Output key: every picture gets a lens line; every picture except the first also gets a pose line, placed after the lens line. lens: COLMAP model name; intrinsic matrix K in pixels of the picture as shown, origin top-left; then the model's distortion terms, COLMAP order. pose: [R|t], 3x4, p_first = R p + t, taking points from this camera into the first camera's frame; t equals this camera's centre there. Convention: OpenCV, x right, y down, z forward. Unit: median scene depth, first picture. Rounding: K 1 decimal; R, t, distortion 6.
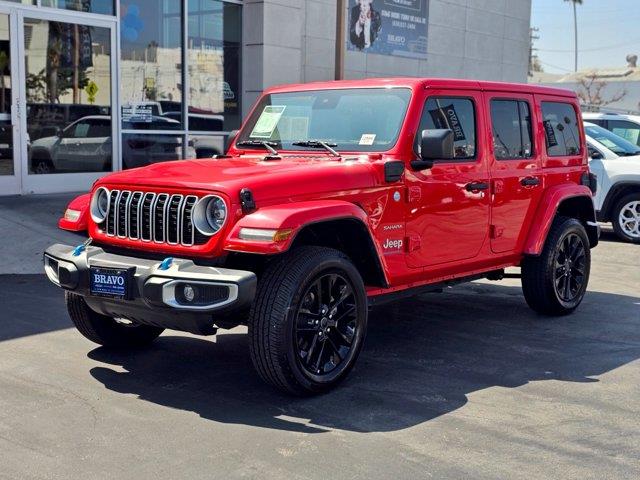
lens RADIAL K [[883.0, 0, 320.0], [0, 883.0, 240.0], [0, 0, 1]] dist [0.205368, -0.463126]
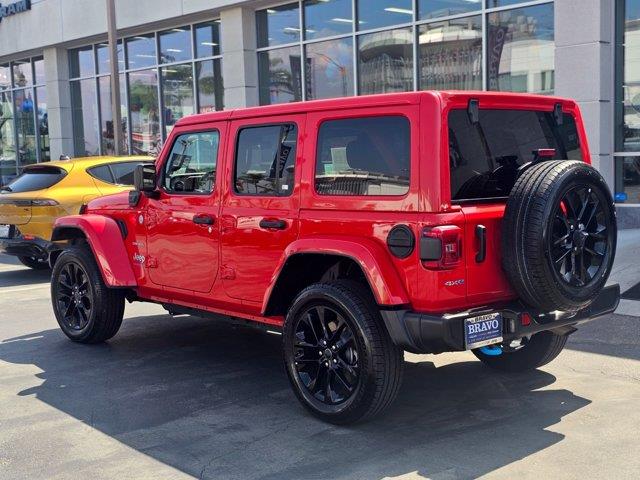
lens RADIAL K [[841.1, 0, 320.0], [0, 841.1, 240.0], [0, 0, 1]] dist [-0.006770, -0.019131]
pose [[-0.124451, 0.090687, -0.988073, 0.732936], [-0.092317, 0.990437, 0.102531, -0.099430], [0.987922, 0.103976, -0.114889, 0.847921]]
